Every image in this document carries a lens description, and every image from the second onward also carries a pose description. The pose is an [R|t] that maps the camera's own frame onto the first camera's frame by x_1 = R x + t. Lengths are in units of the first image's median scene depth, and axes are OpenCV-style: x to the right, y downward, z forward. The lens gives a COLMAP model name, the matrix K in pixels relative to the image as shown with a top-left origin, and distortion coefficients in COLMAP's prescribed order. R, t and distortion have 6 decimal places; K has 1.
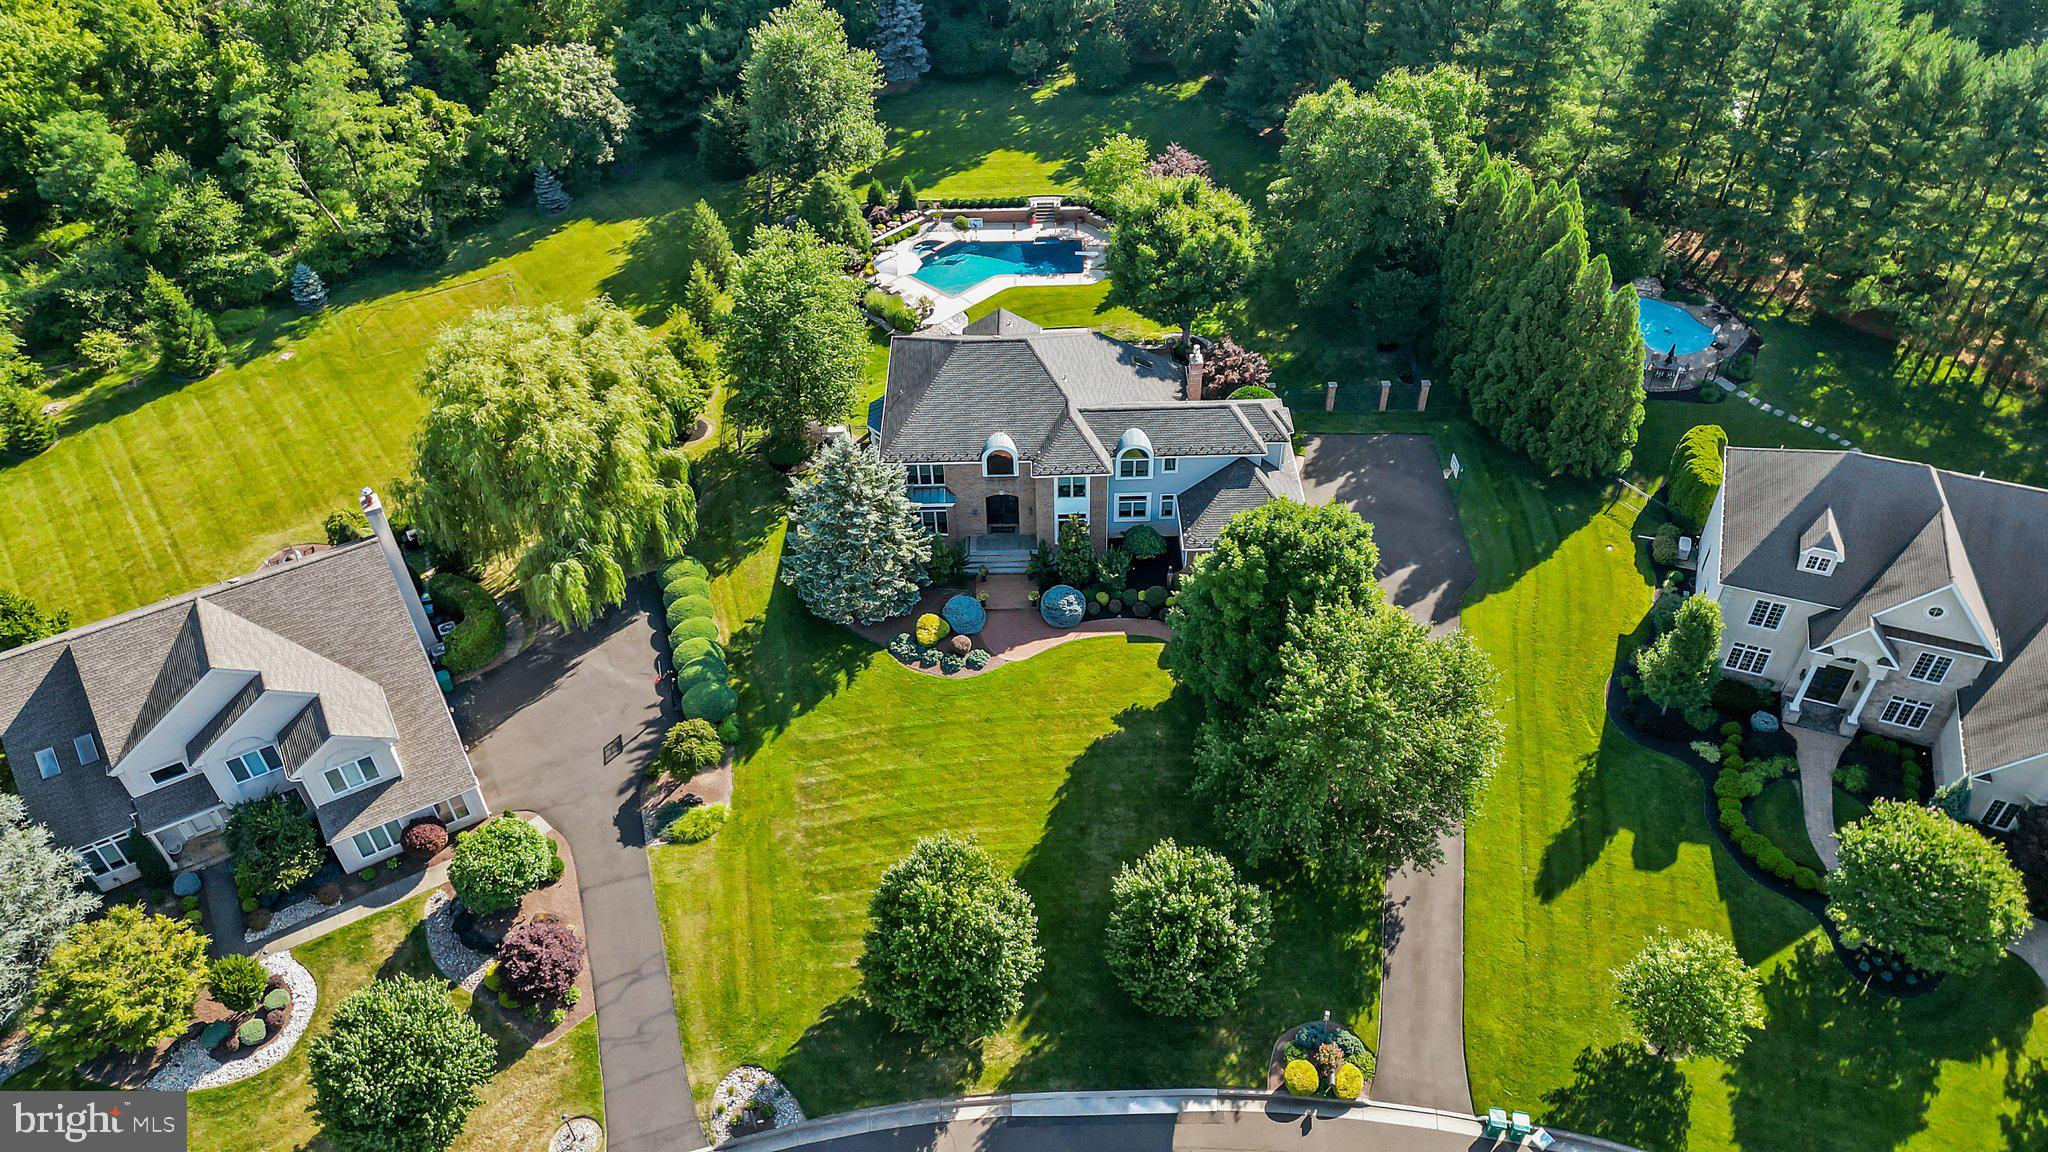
lens RADIAL K [[1420.0, 0, 1027.4], [0, 1420.0, 571.3], [0, 0, 1]] dist [0.095176, -0.098595]
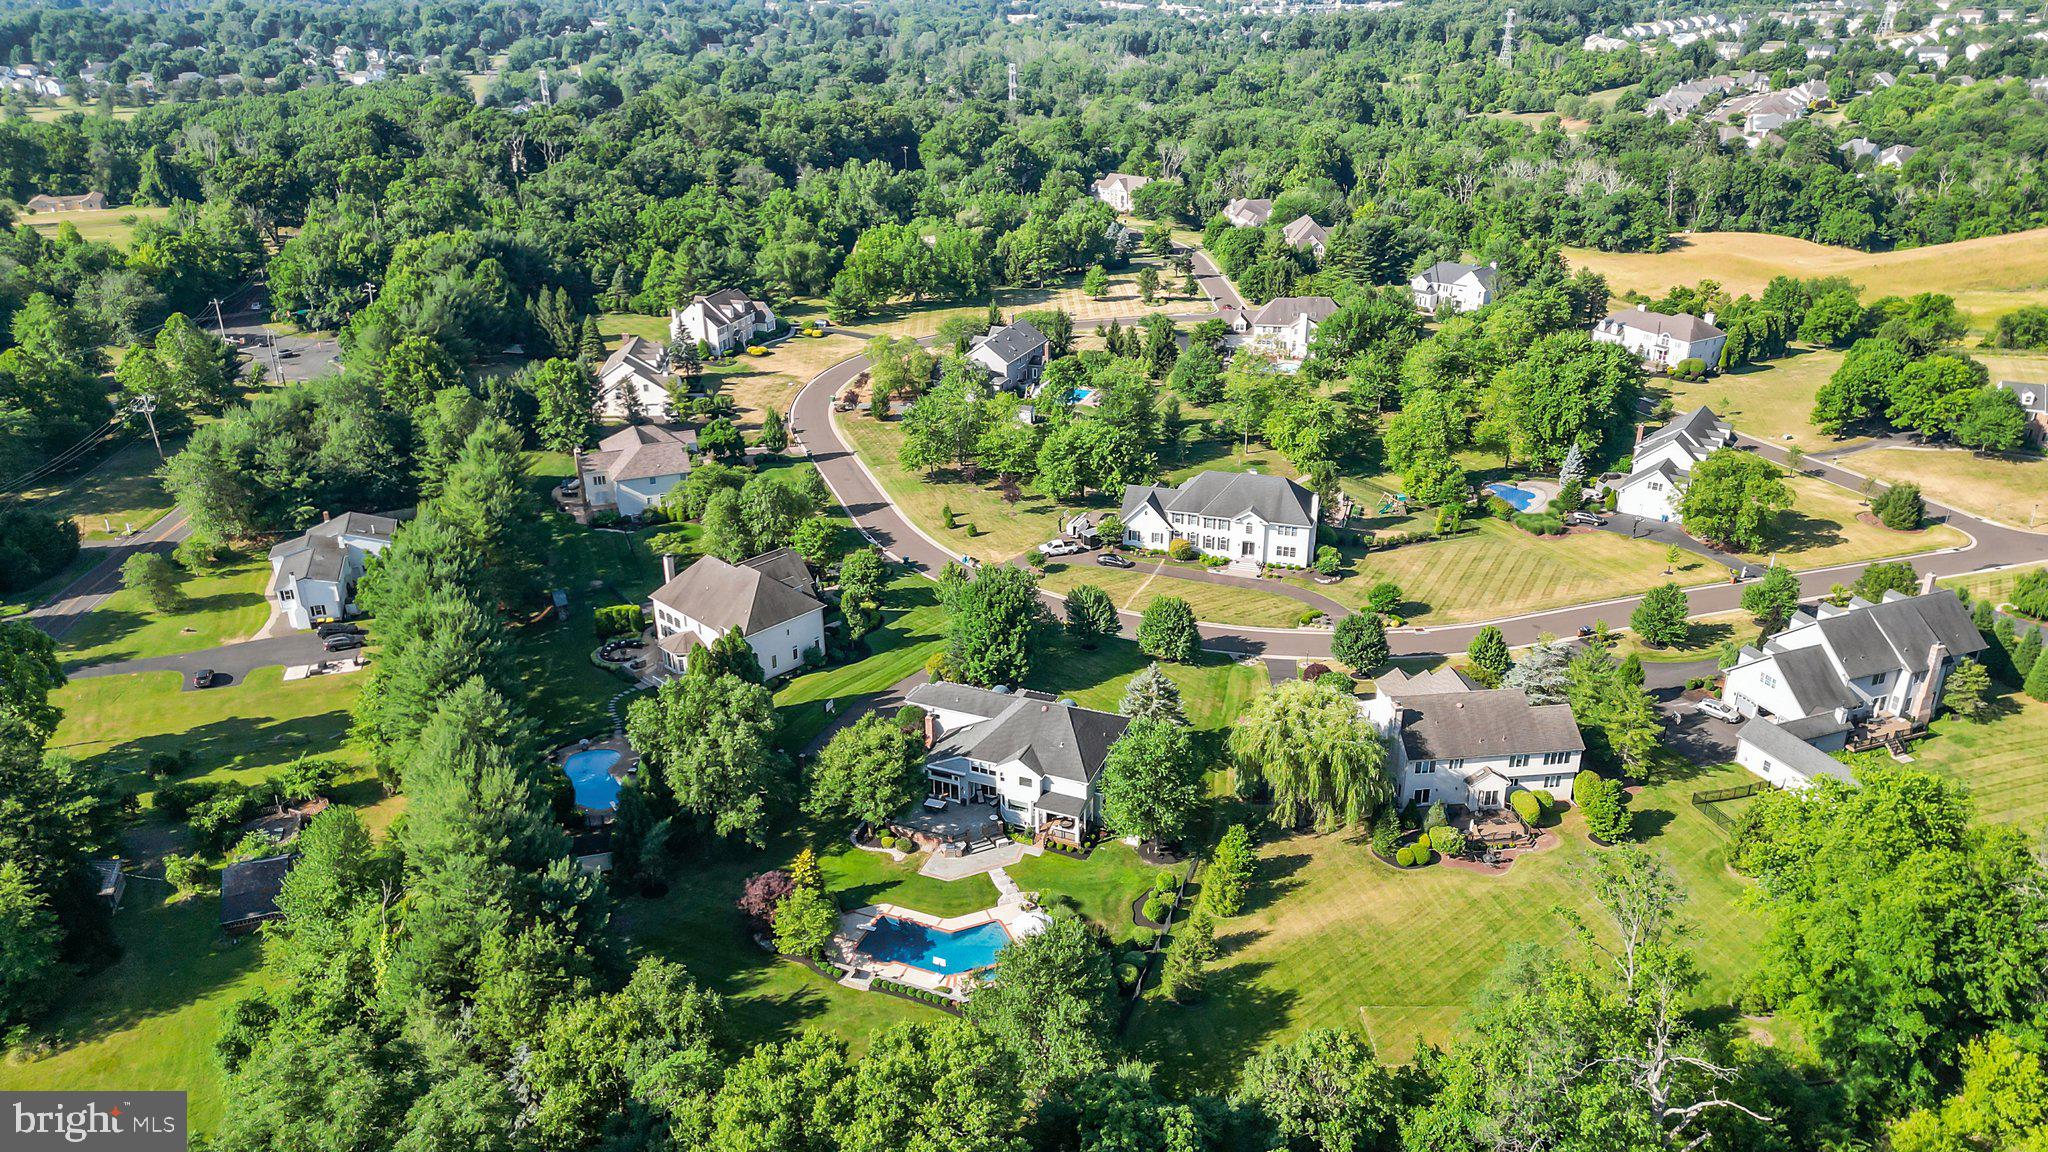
lens RADIAL K [[1415.2, 0, 1024.0], [0, 1415.2, 576.0], [0, 0, 1]] dist [0.181985, -0.455881]
pose [[-0.920203, -0.133226, 0.368071, -0.585839], [0.280754, 0.430602, 0.857764, -1.652408], [-0.272768, 0.892655, -0.358837, 1.447892]]
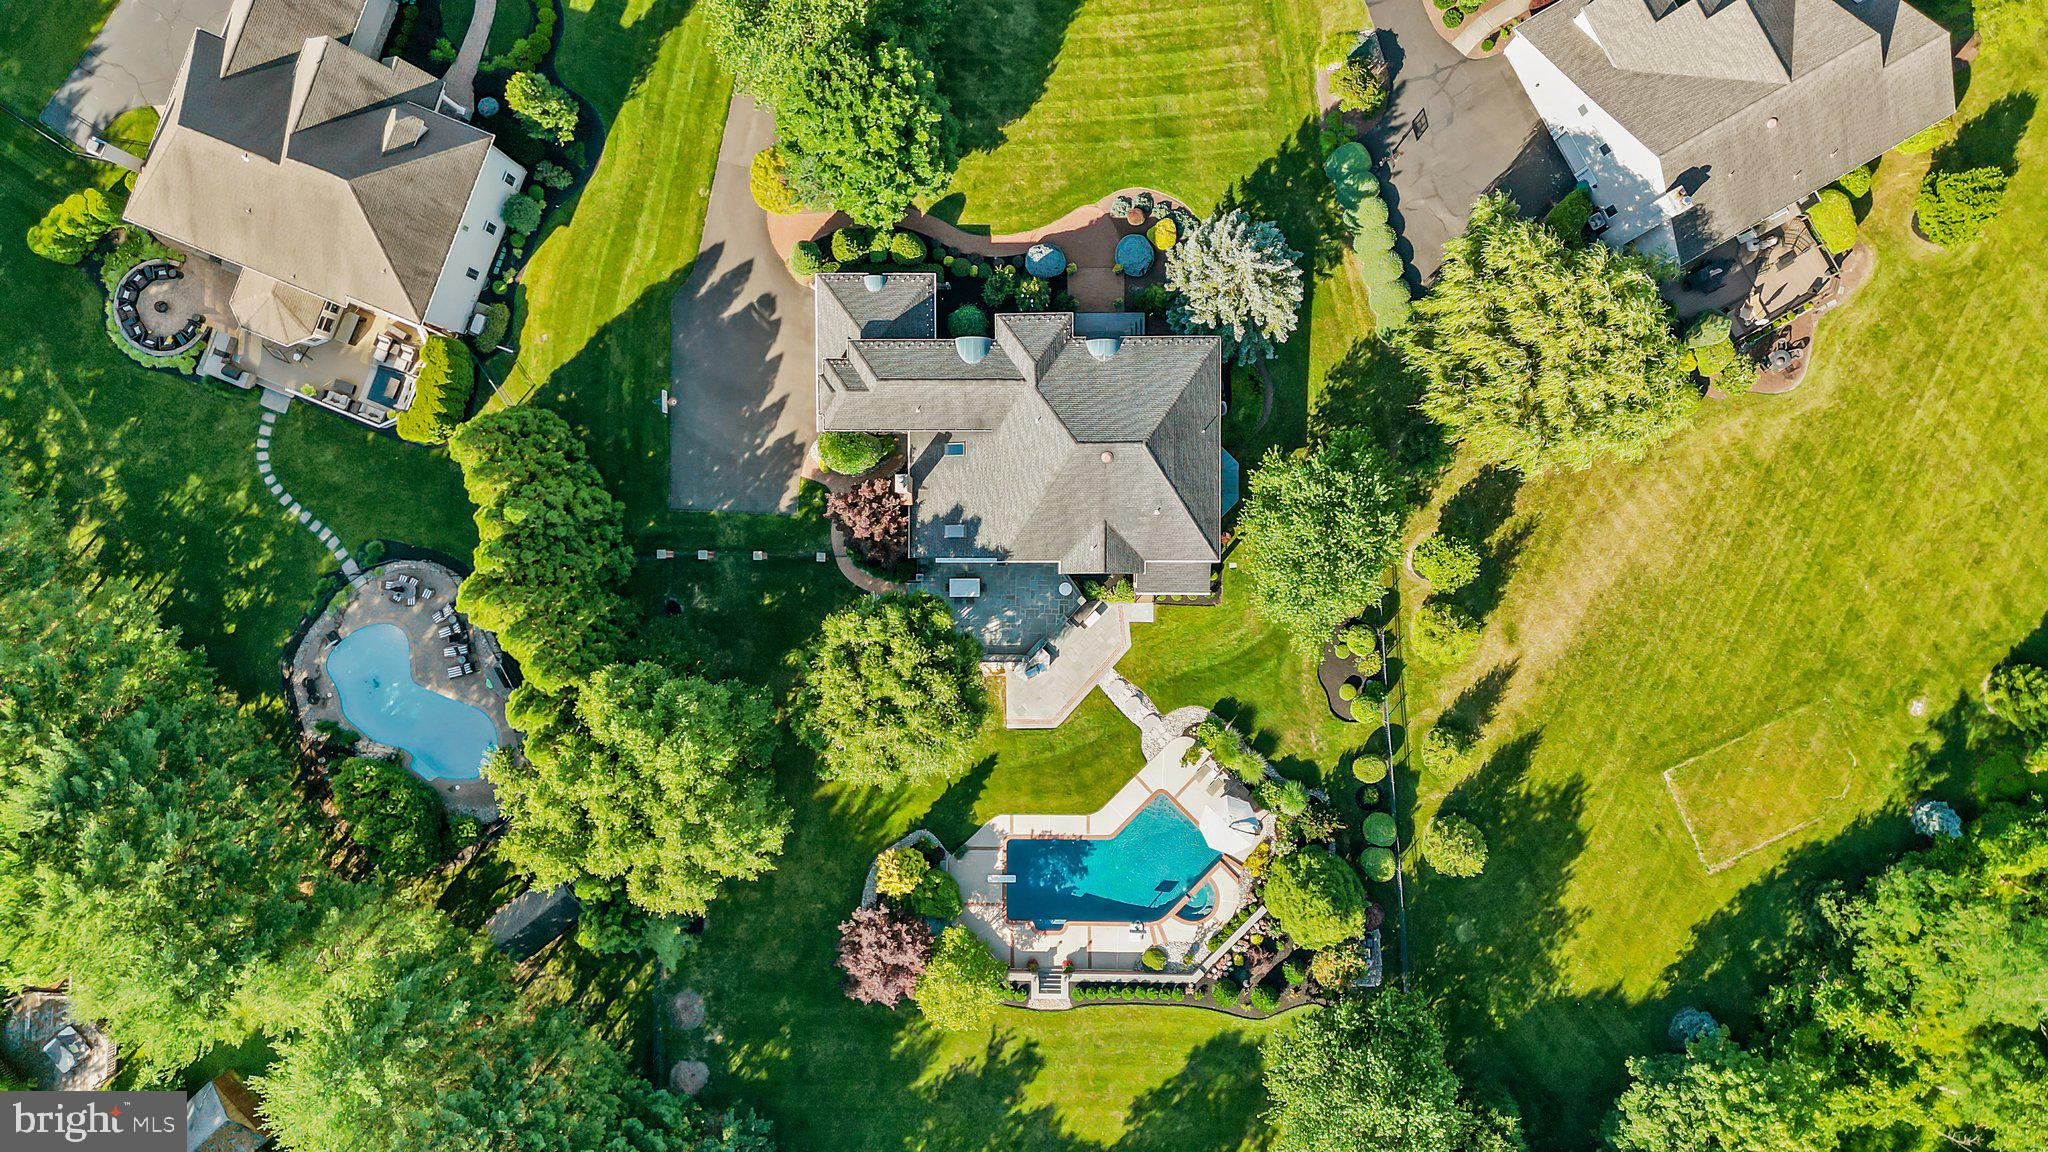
lens RADIAL K [[1420.0, 0, 1027.4], [0, 1420.0, 571.3], [0, 0, 1]] dist [0.095176, -0.098595]
pose [[-0.999287, -0.006322, 0.037229, -0.003926], [0.031882, -0.669594, 0.742043, -0.922382], [0.020238, 0.742700, 0.669318, 0.405162]]
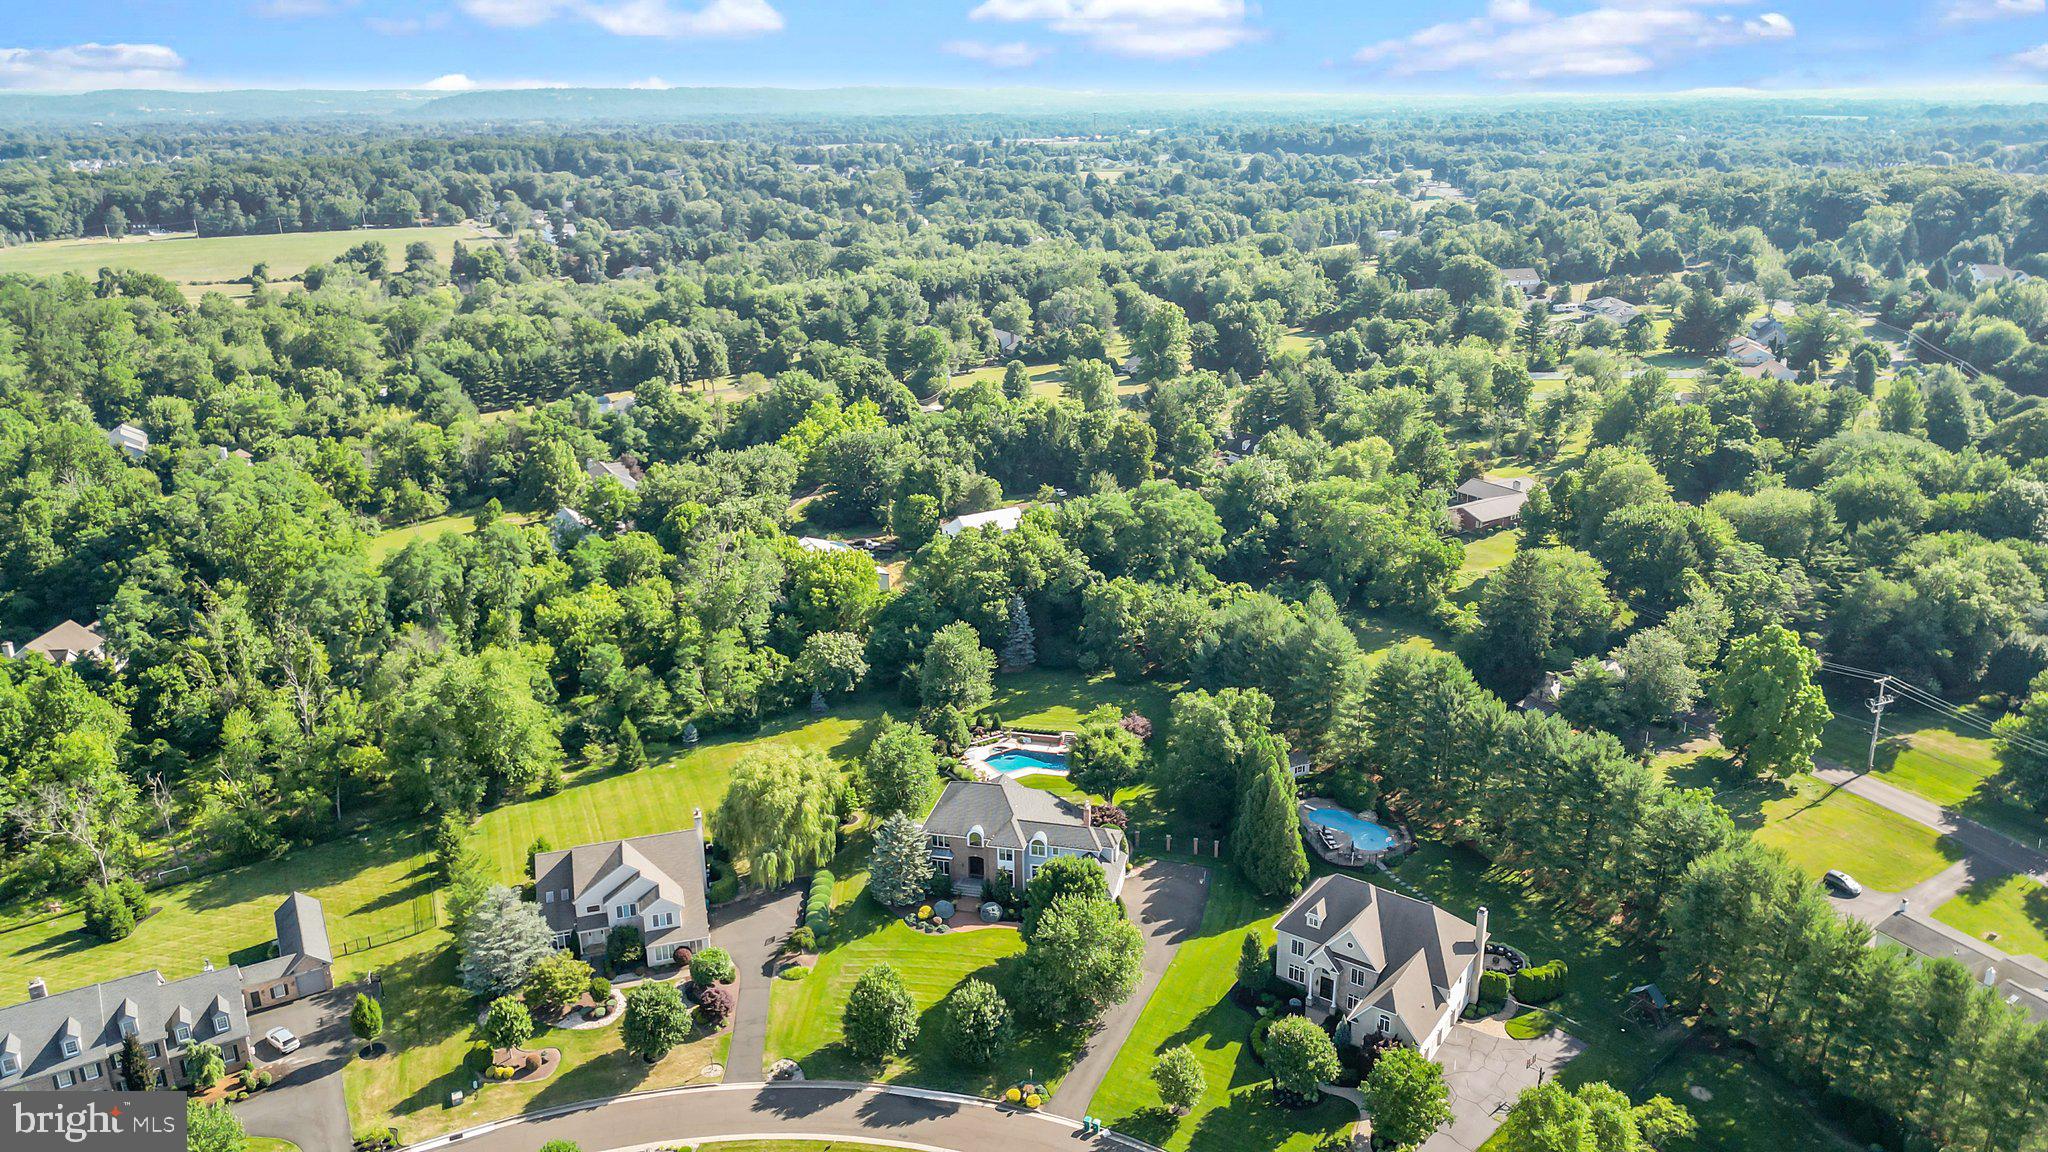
lens RADIAL K [[1415.2, 0, 1024.0], [0, 1415.2, 576.0], [0, 0, 1]] dist [0.181985, -0.455881]
pose [[0.970917, 0.086189, -0.223362, 0.462755], [-0.165115, 0.916639, -0.364020, 0.304727], [0.173368, 0.390314, 0.904212, -0.986426]]
